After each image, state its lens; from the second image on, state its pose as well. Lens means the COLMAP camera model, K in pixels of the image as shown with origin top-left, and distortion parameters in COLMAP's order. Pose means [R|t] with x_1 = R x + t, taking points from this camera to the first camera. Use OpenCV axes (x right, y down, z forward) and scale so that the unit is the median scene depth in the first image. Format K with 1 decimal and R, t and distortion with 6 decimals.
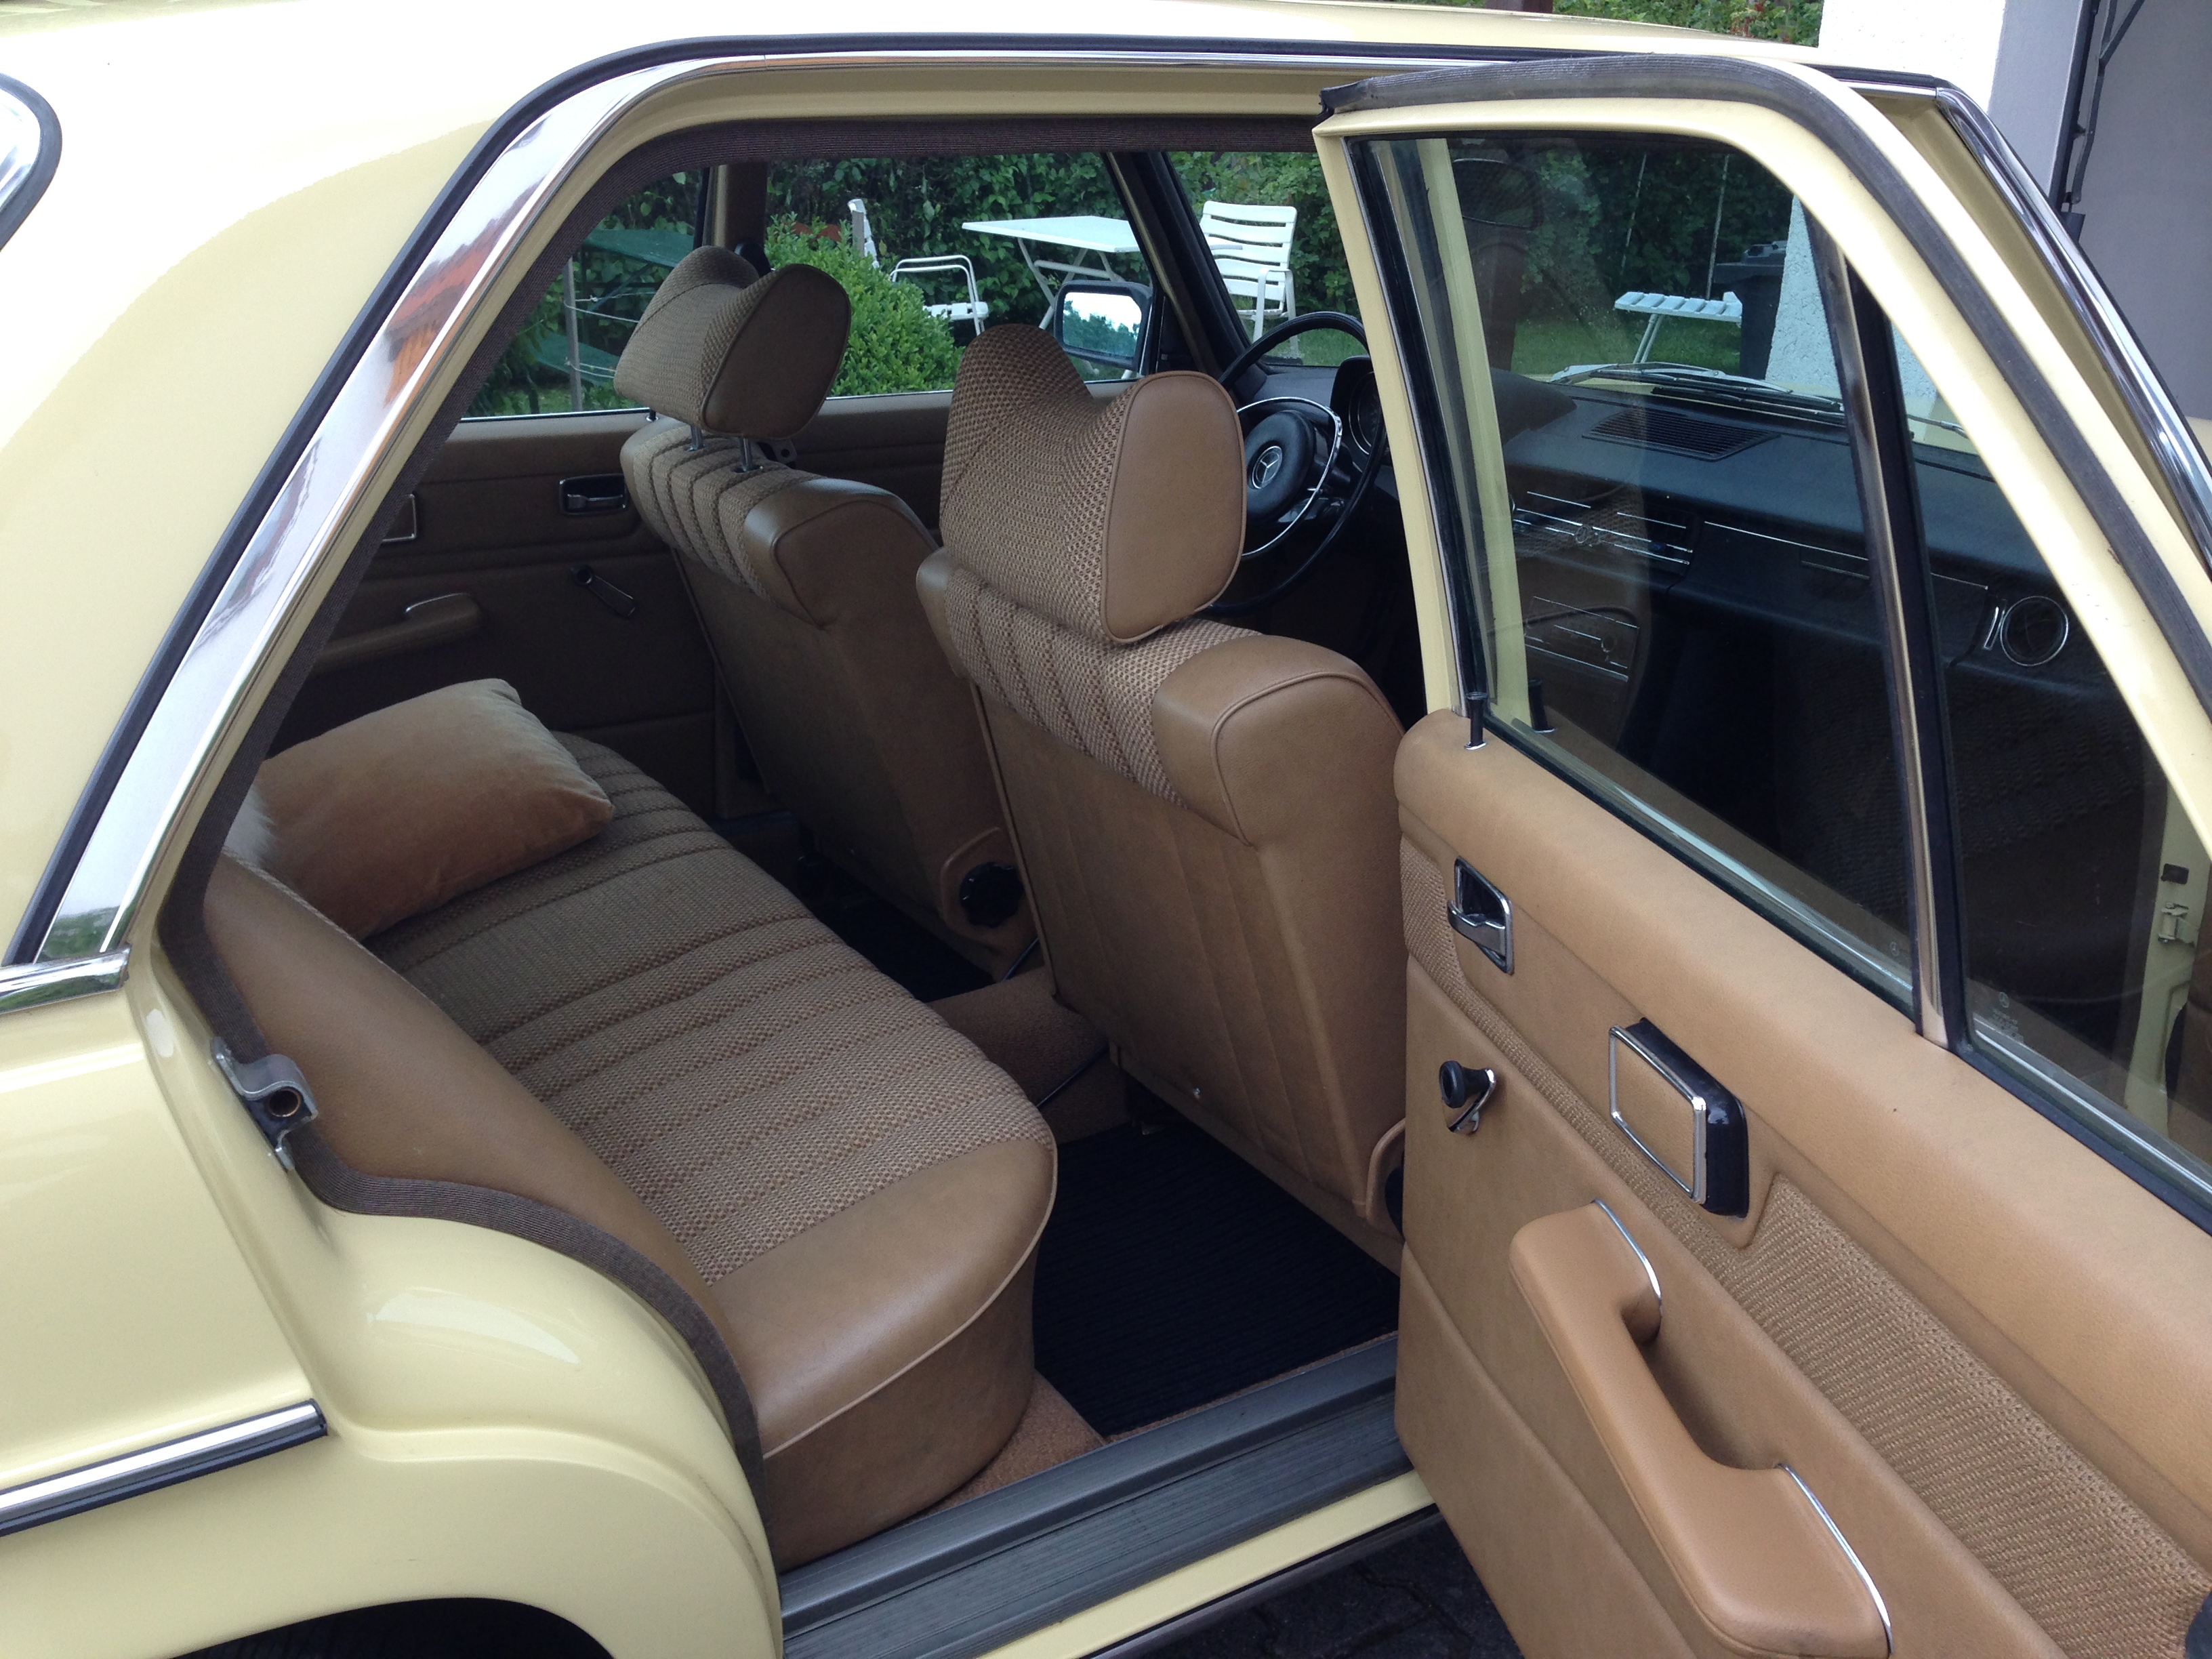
lens RADIAL K [[2108.6, 0, 1110.0], [0, 2108.6, 796.6], [0, 0, 1]] dist [0.115446, -0.122434]
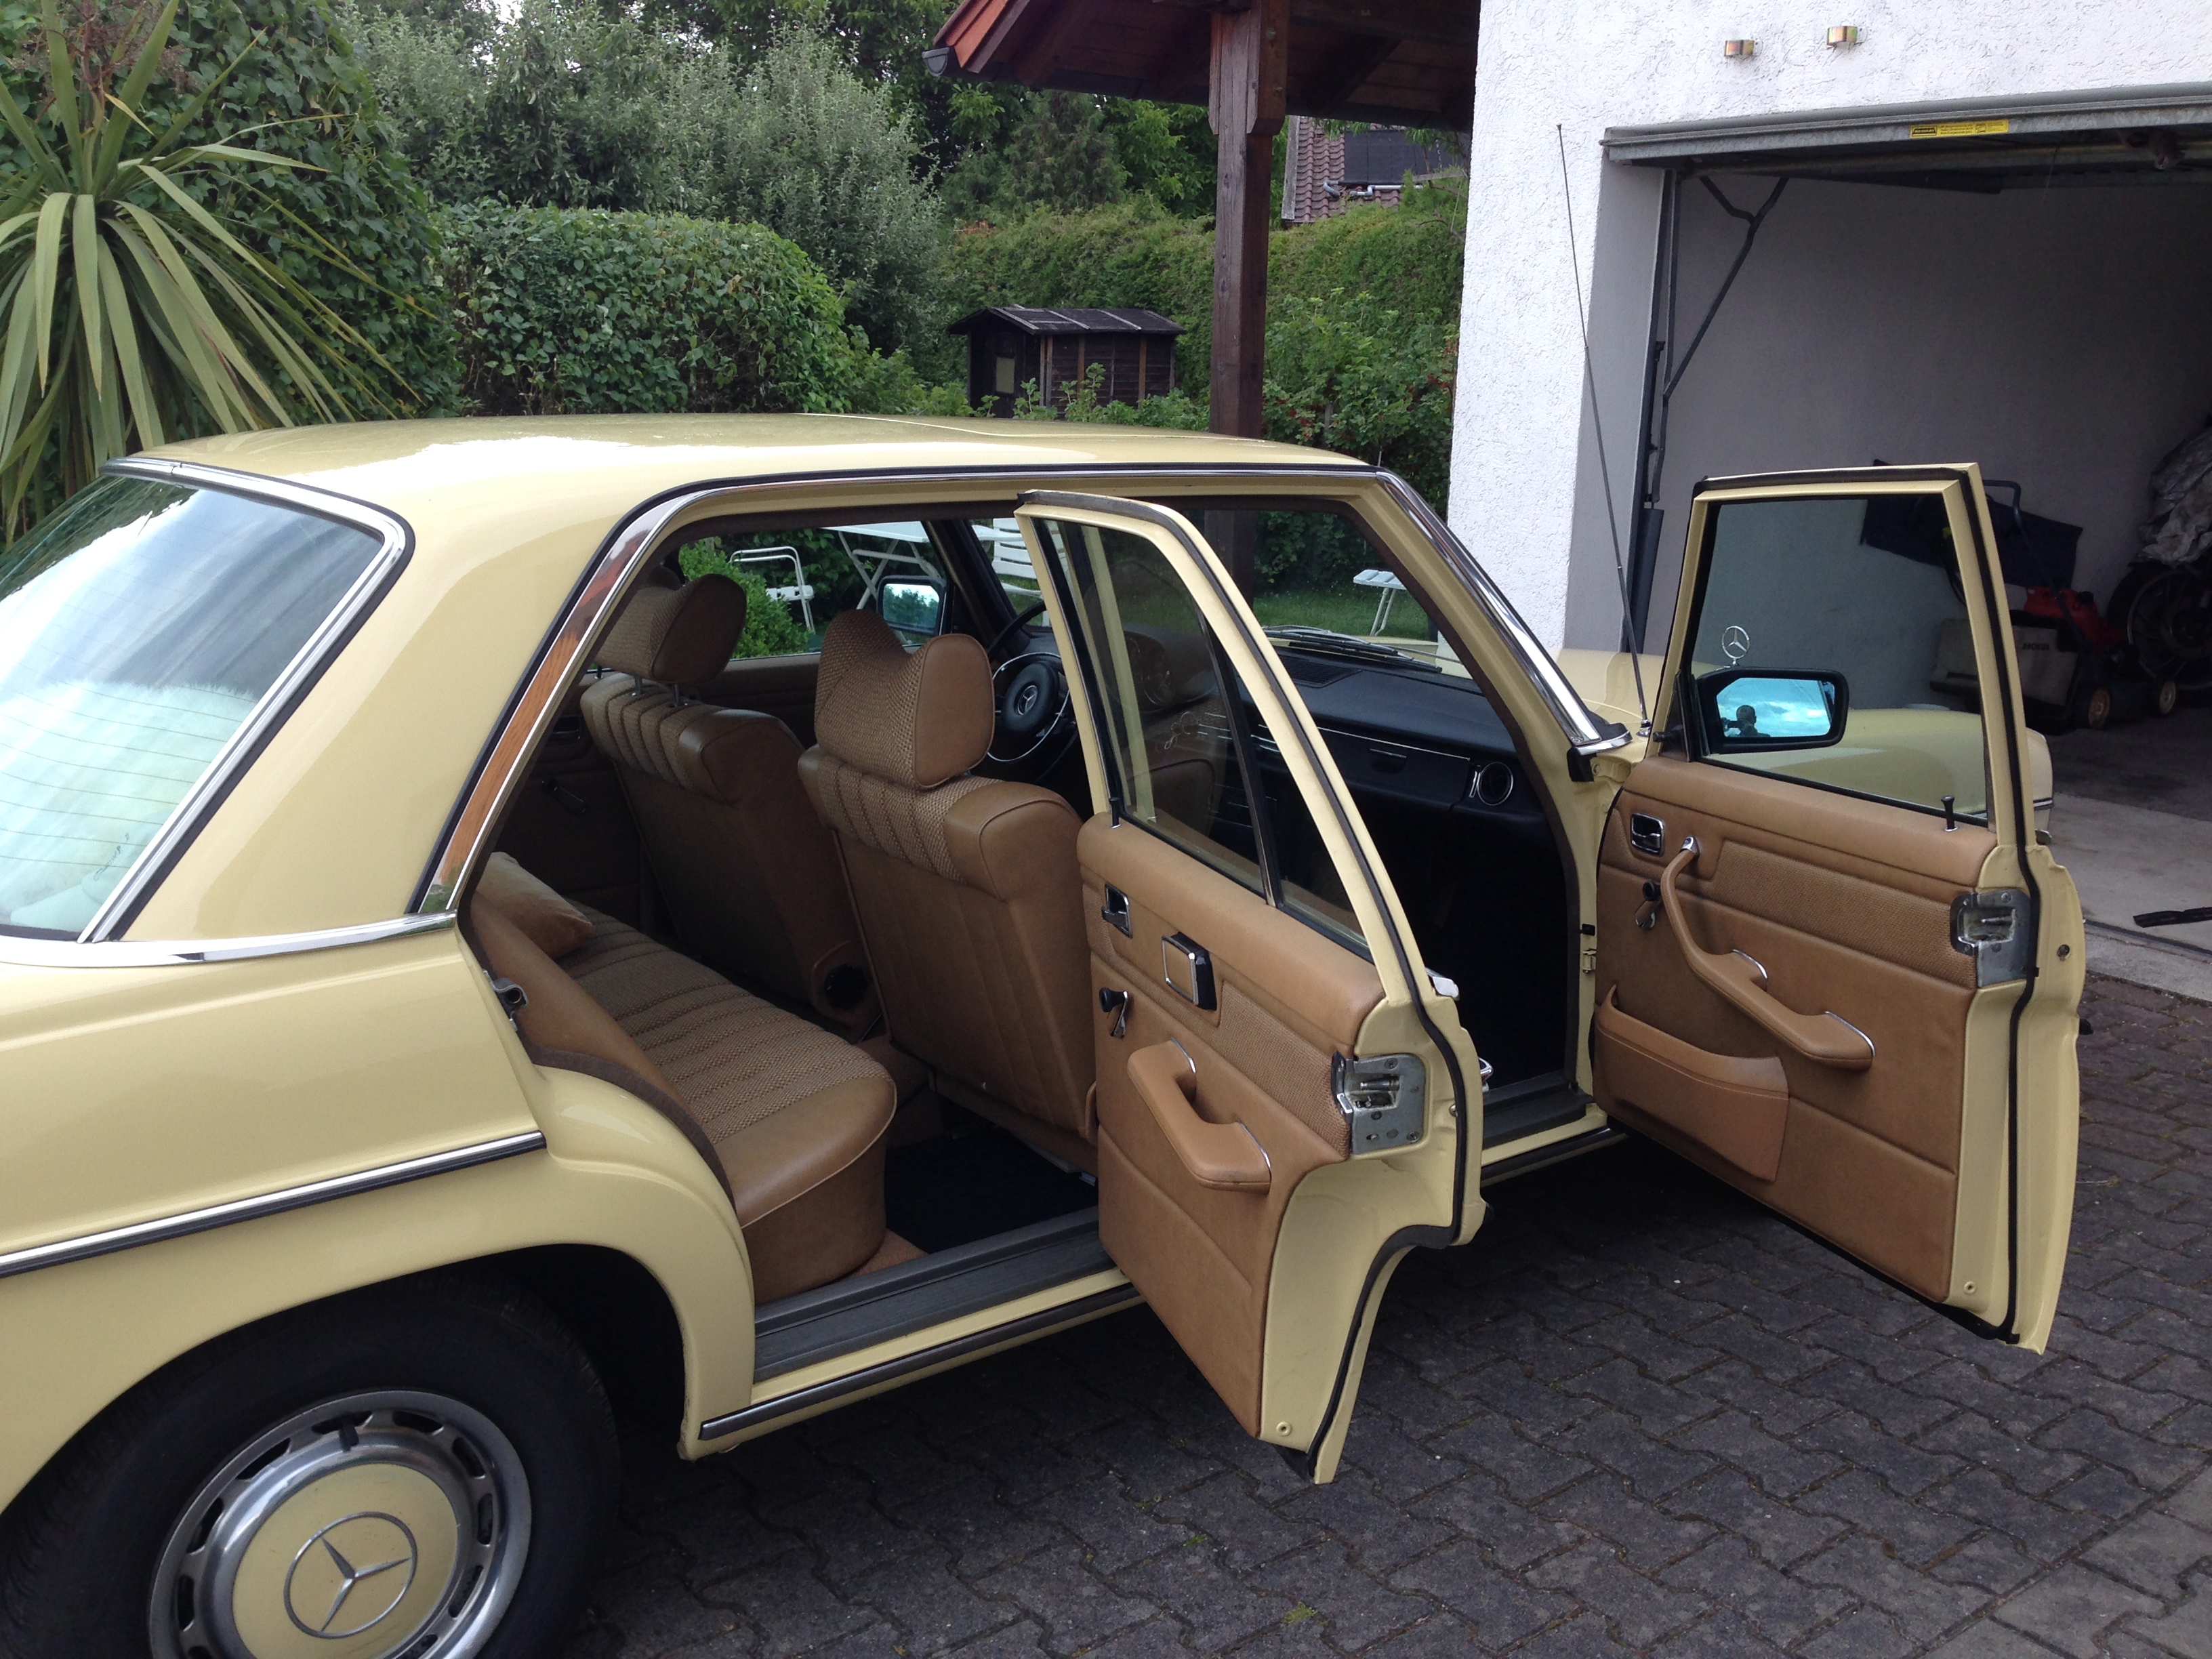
lens RADIAL K [[2062.3, 0, 1106.0], [0, 2062.3, 829.5], [0, 0, 1]] dist [0.132144, -0.244440]
pose [[0.995913, -0.030289, 0.085089, 0.006282], [0.039262, 0.993607, -0.105844, 0.120868], [-0.081340, 0.108752, 0.990735, -0.569187]]
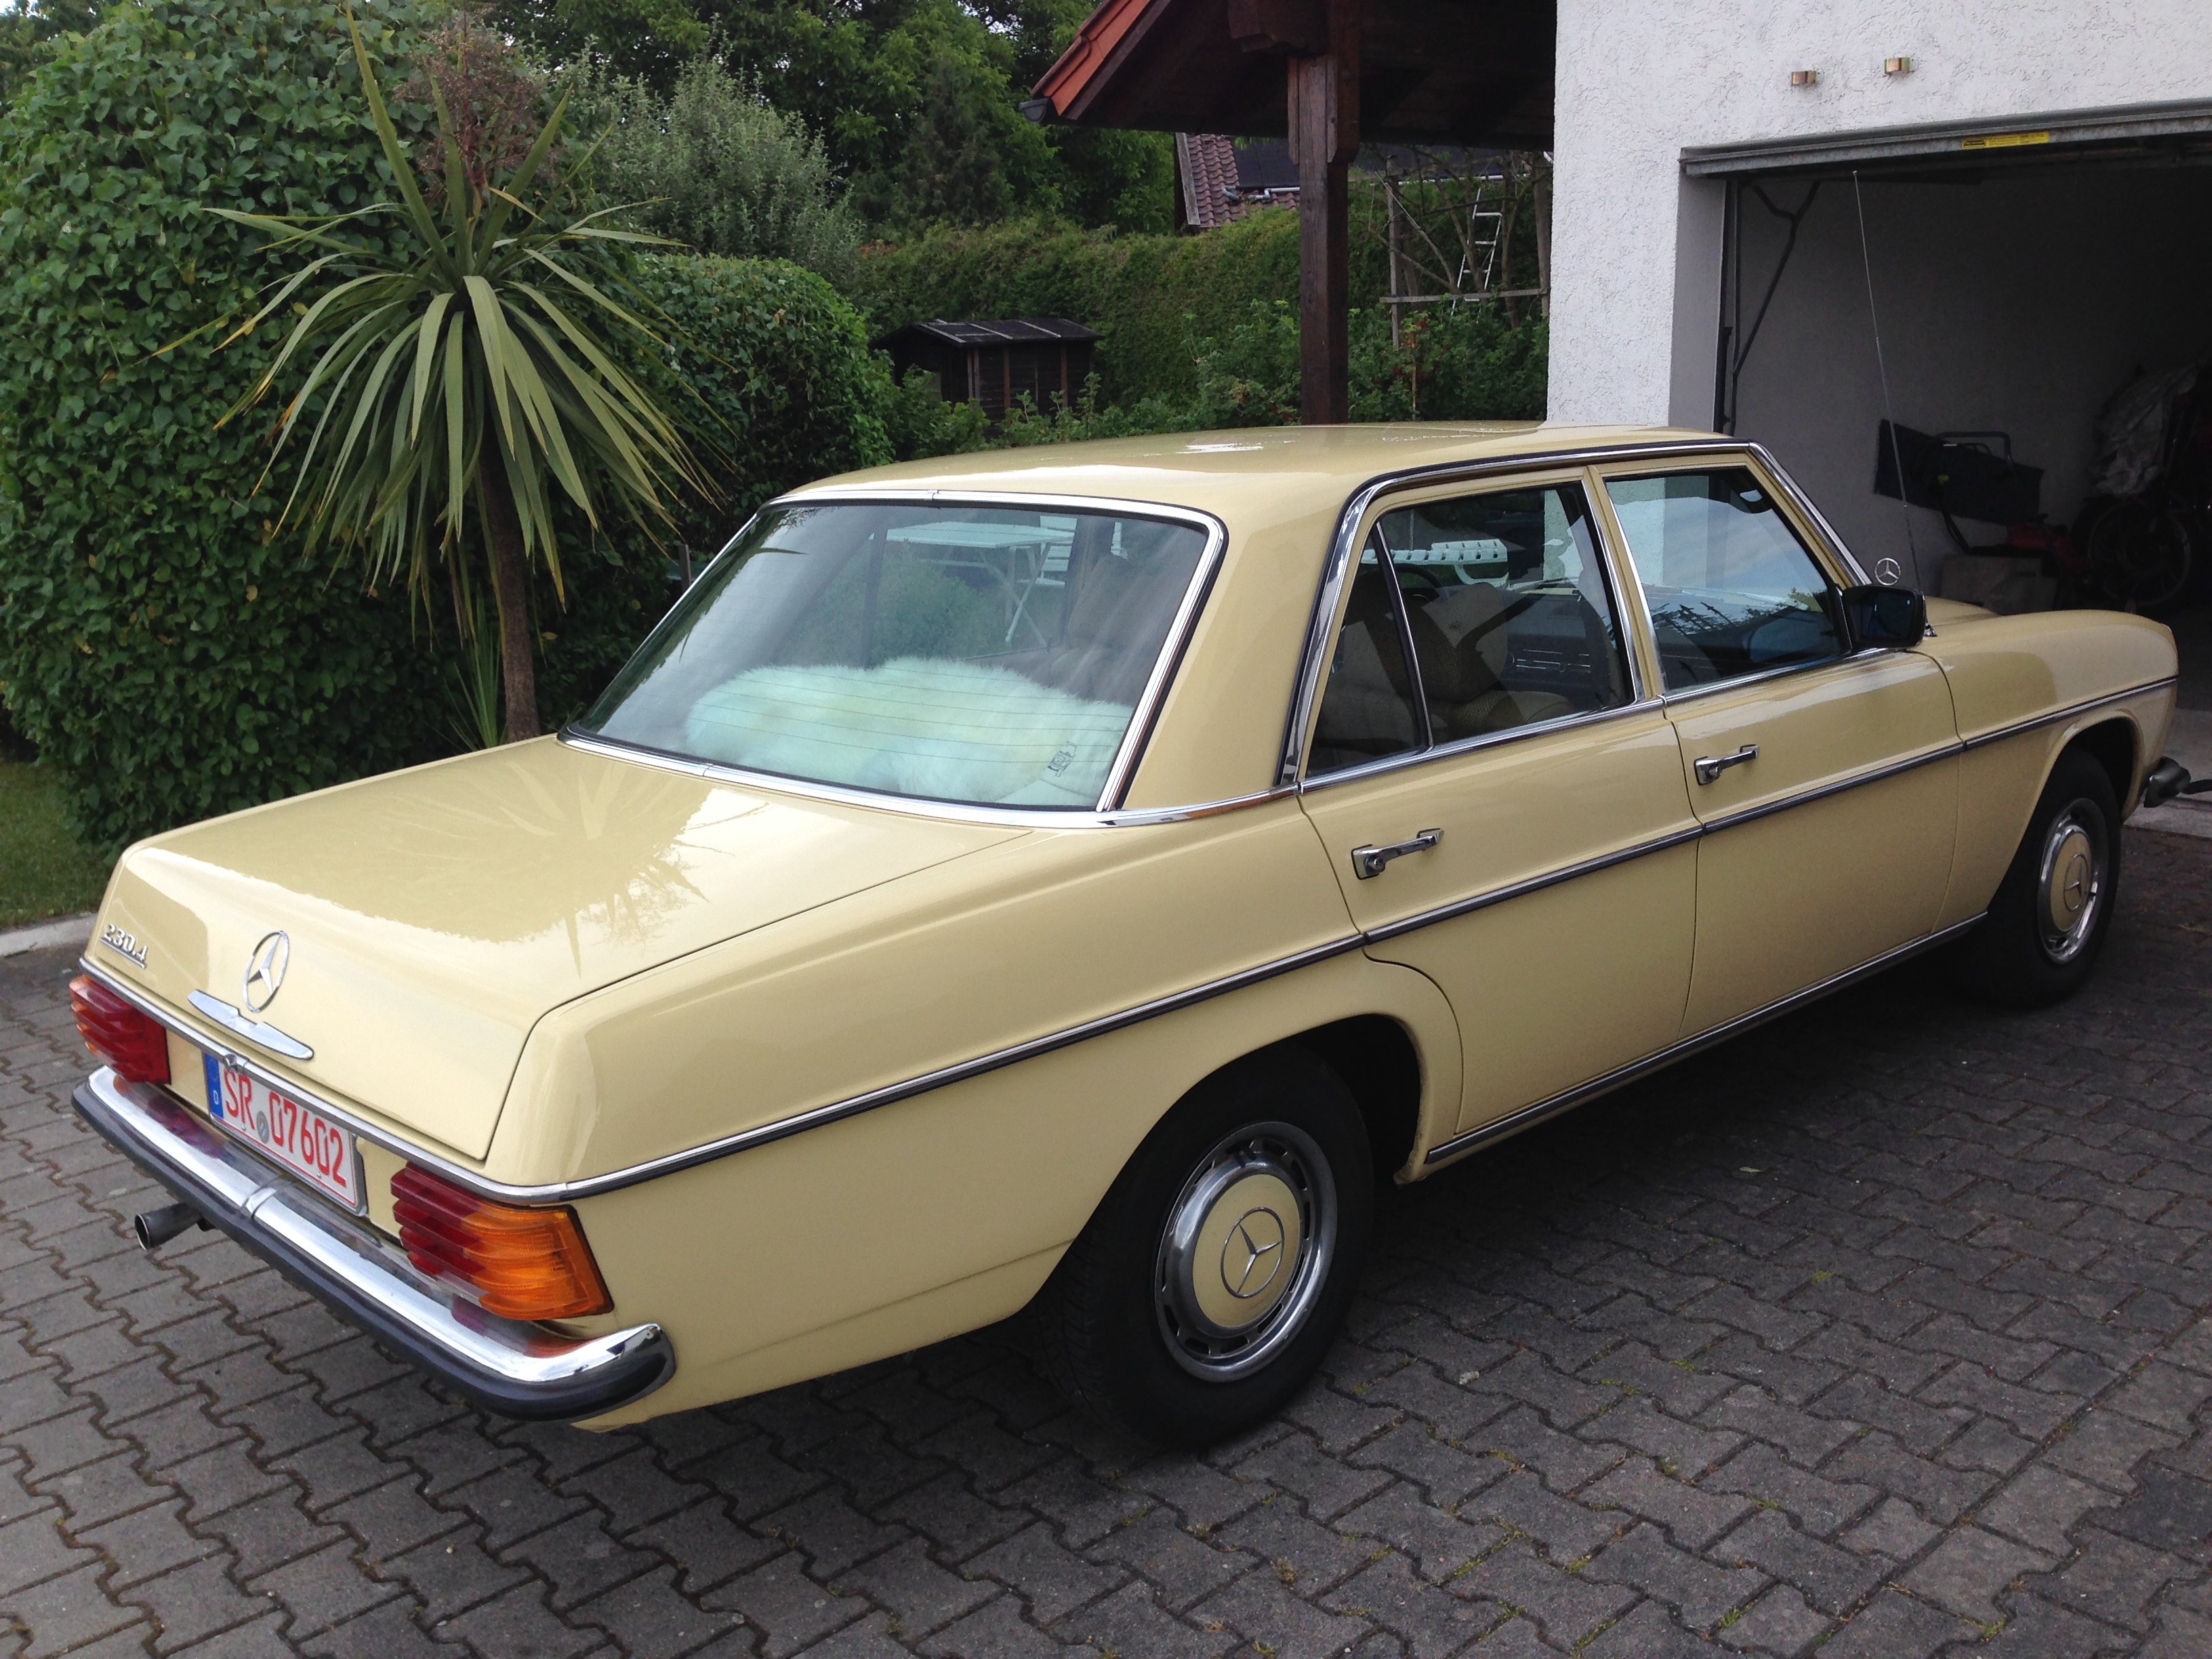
lens RADIAL K [[2062.3, 0, 1106.0], [0, 2062.3, 829.5], [0, 0, 1]] dist [0.132144, -0.244440]
pose [[0.983091, -0.098739, 0.154219, -0.658580], [0.115205, 0.988117, -0.101745, 0.214041], [-0.142341, 0.117791, 0.982784, -0.977283]]
